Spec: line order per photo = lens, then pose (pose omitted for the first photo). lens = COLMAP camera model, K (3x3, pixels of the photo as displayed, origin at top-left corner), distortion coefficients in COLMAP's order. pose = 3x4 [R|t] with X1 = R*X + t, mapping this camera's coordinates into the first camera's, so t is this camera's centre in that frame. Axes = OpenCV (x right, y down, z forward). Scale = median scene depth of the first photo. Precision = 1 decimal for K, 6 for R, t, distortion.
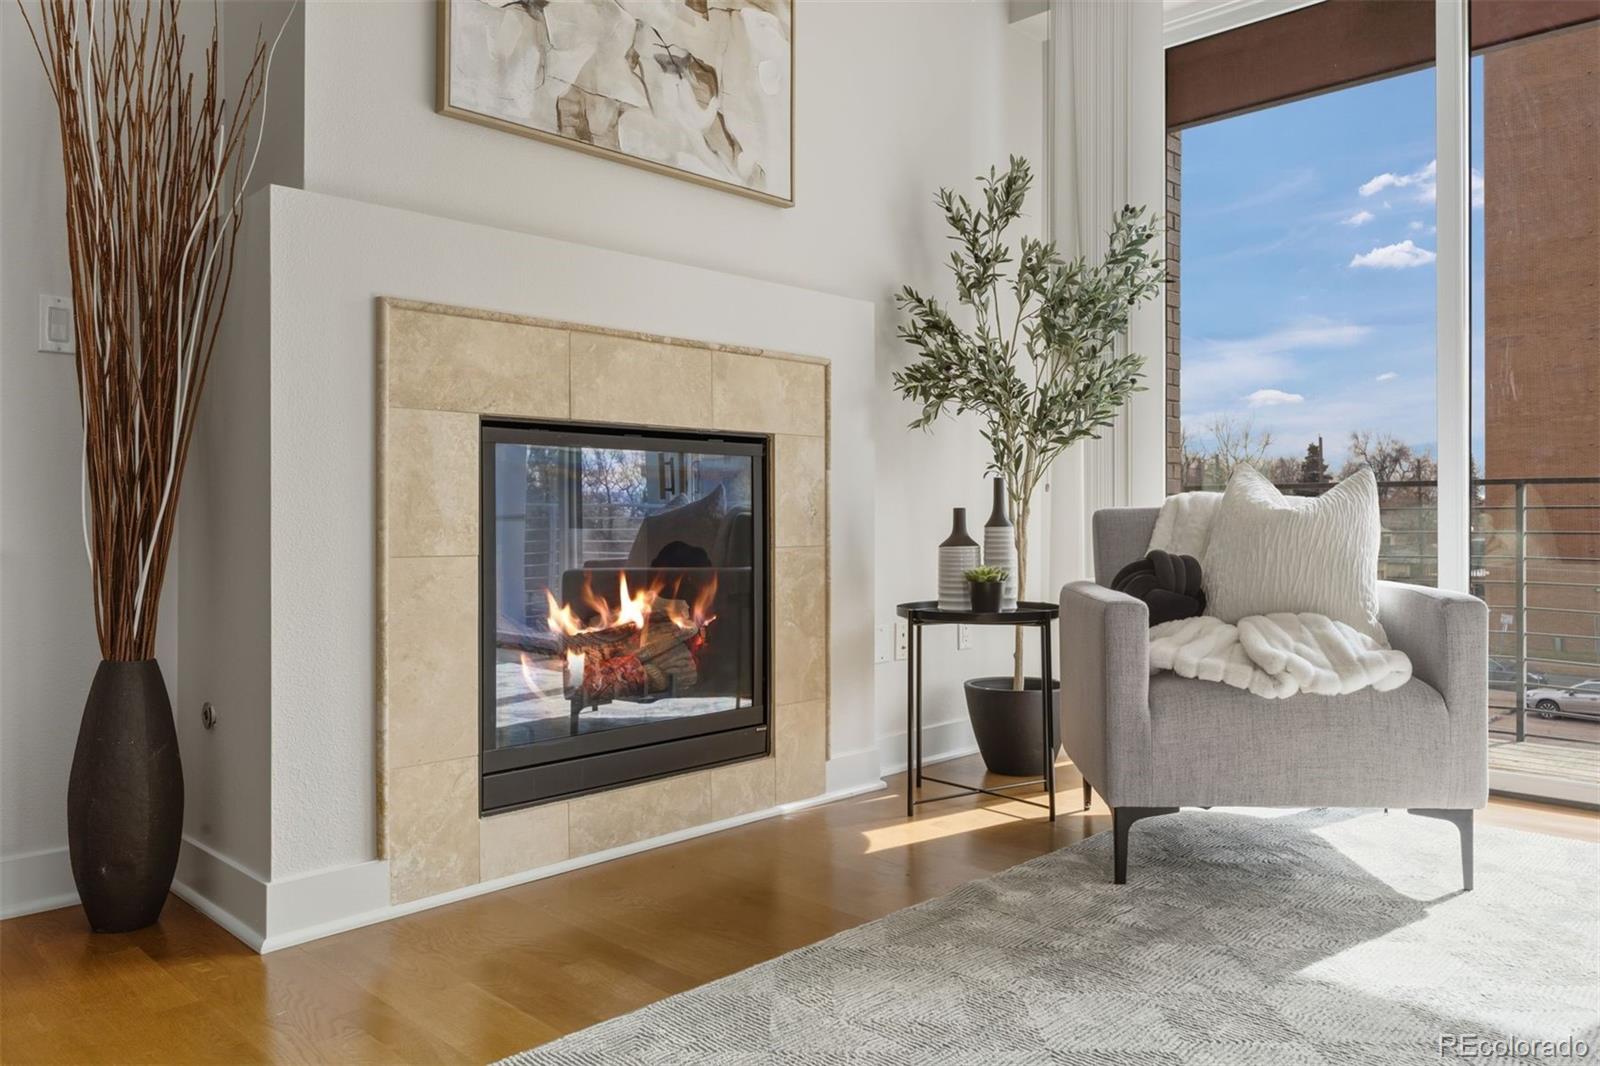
lens RADIAL K [[1063.1, 0, 798.8], [0, 1063.1, 533.6], [0, 0, 1]] dist [-0.010418, 0.003323]
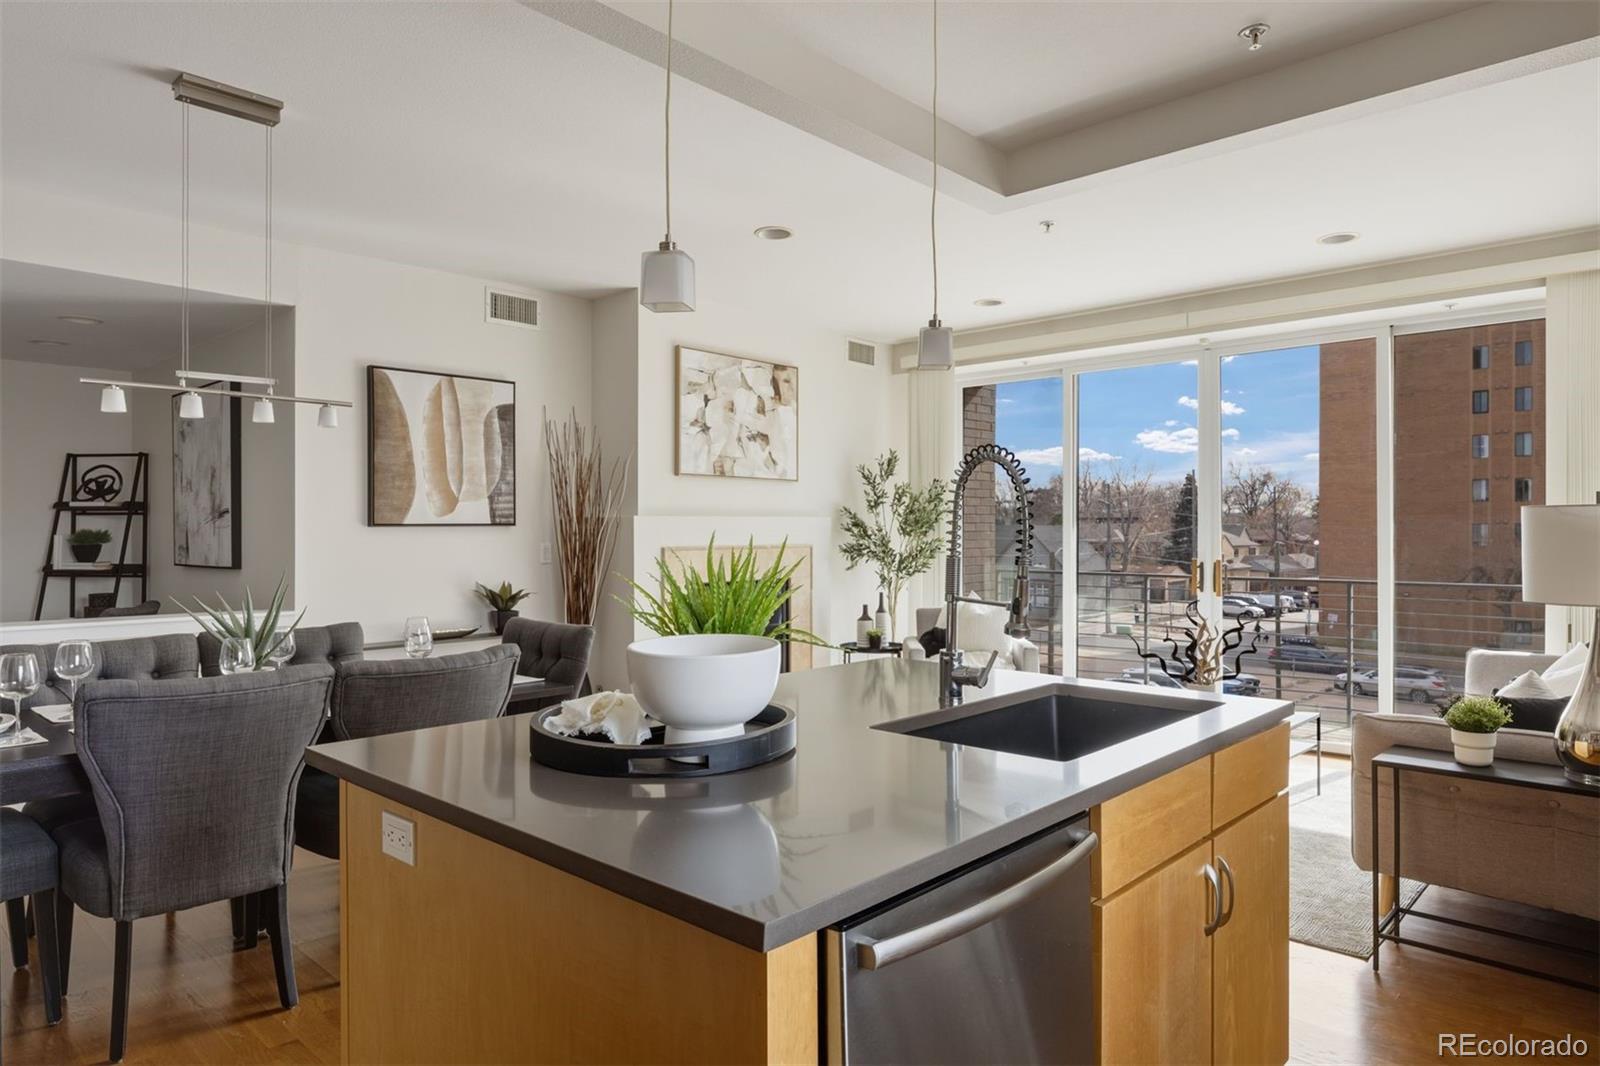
lens RADIAL K [[1001.2, 0, 813.4], [0, 1001.2, 542.0], [0, 0, 1]] dist [-0.007947, 0.002390]
pose [[0.998634, 0.000552, 0.052256, -0.092455], [-0.001204, 0.999922, 0.012440, -0.205381], [-0.052245, -0.012485, 0.998556, -1.345145]]
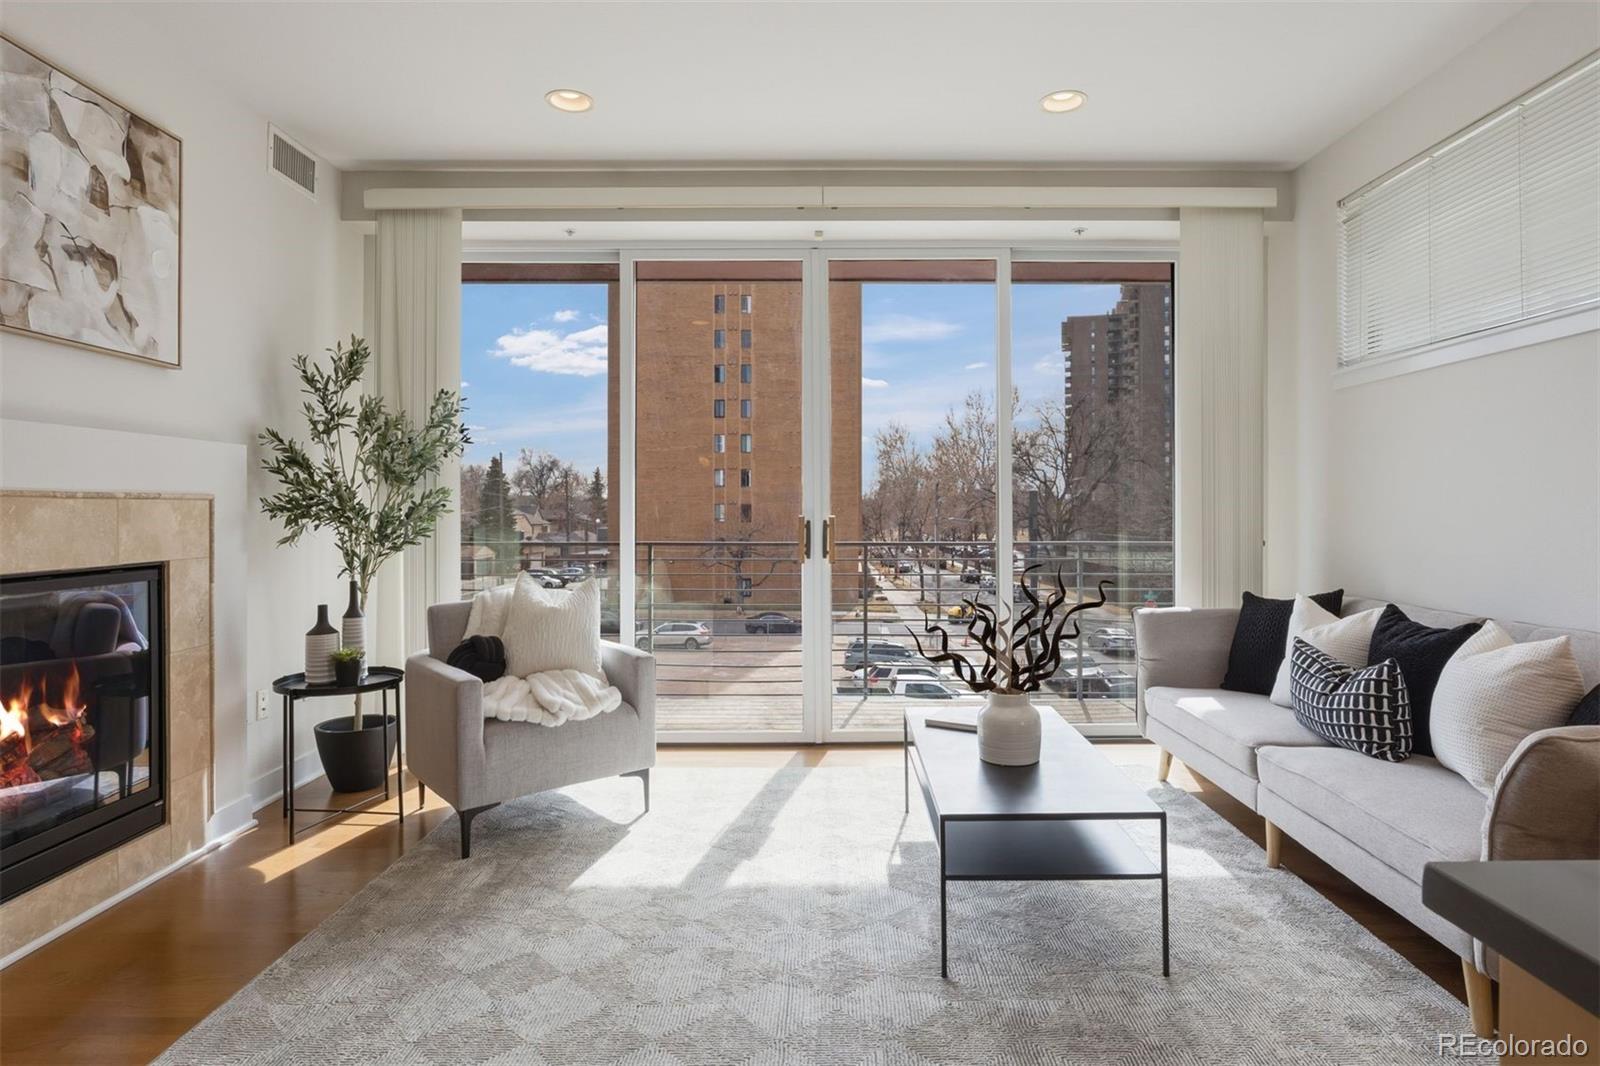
lens RADIAL K [[880.1, 0, 776.2], [0, 880.1, 512.1], [0, 0, 1]] dist [-0.014109, 0.000756]
pose [[0.717451, 0.001817, 0.696606, -0.220017], [-0.000453, 0.999998, -0.002141, -0.145977], [-0.696608, 0.001220, 0.717451, -0.207960]]
